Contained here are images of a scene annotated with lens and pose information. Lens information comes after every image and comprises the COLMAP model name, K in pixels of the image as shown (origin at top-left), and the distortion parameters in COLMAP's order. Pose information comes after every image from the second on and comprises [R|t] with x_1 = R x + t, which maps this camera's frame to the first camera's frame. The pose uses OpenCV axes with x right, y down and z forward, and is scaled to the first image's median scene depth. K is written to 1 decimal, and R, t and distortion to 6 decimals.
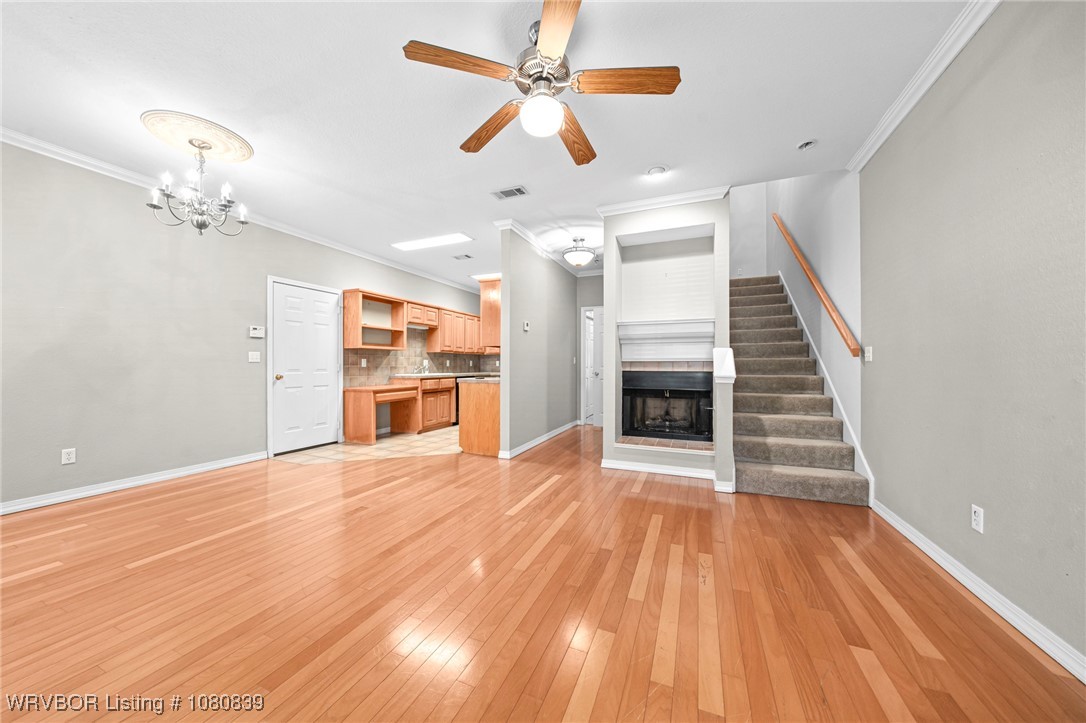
lens RADIAL K [[371.1, 0, 533.1], [0, 371.1, 363.4], [0, 0, 1]] dist [-0.004125, -0.000345]
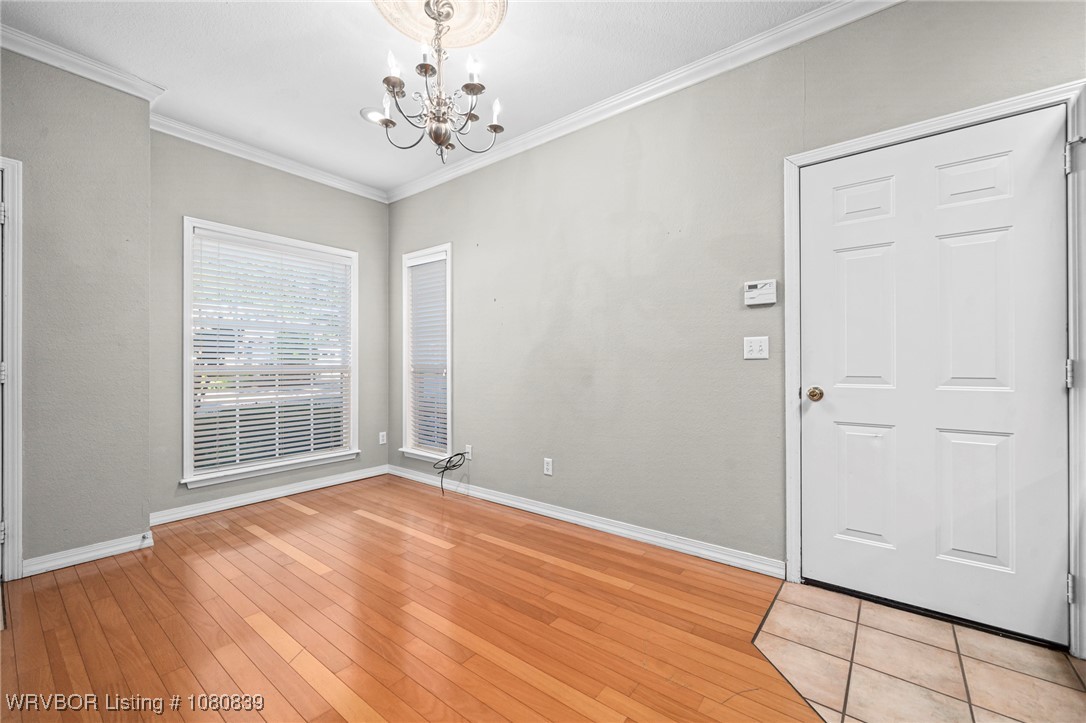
lens RADIAL K [[452.9, 0, 543.4], [0, 452.9, 360.1], [0, 0, 1]] dist [-0.001911, 0.000491]
pose [[-0.253006, -0.009921, -0.967414, -0.136009], [0.004159, 0.999927, -0.011342, 0.004128], [0.967456, -0.006893, -0.252947, 0.896980]]
